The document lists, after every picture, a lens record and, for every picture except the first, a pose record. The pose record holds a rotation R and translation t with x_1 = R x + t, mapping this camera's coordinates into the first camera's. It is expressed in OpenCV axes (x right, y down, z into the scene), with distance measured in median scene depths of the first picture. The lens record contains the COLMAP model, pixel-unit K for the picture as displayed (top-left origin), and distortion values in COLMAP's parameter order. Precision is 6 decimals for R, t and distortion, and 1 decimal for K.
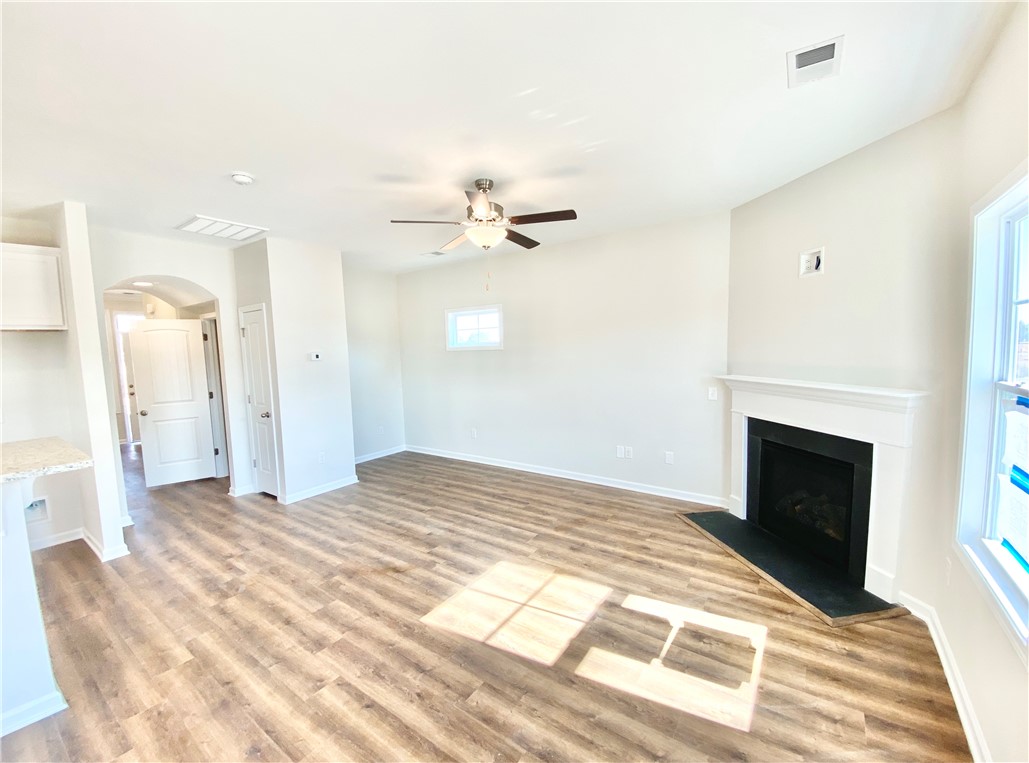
lens RADIAL K [[420.3, 0, 517.3], [0, 420.3, 383.2], [0, 0, 1]] dist [-0.002917, -0.005500]
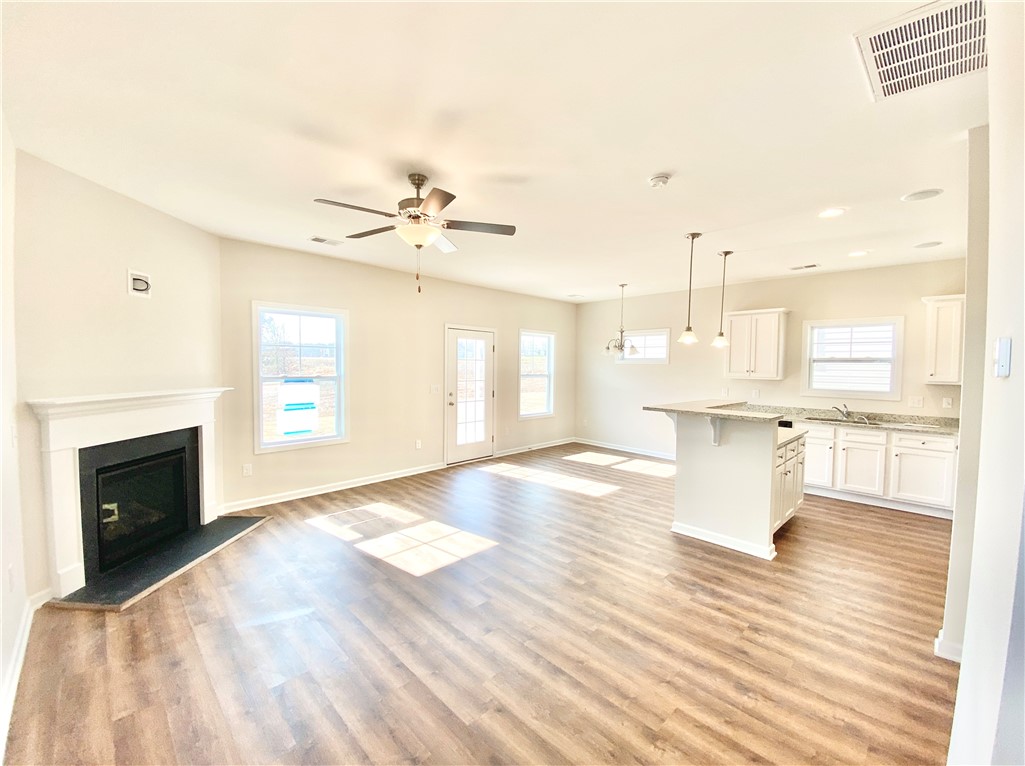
lens RADIAL K [[418.7, 0, 514.6], [0, 418.7, 377.3], [0, 0, 1]] dist [-0.002917, -0.005500]
pose [[-0.984508, 0.009829, 0.175065, -0.374946], [0.028680, 0.994008, 0.105476, -0.109504], [-0.172980, 0.108863, -0.978891, 1.617962]]
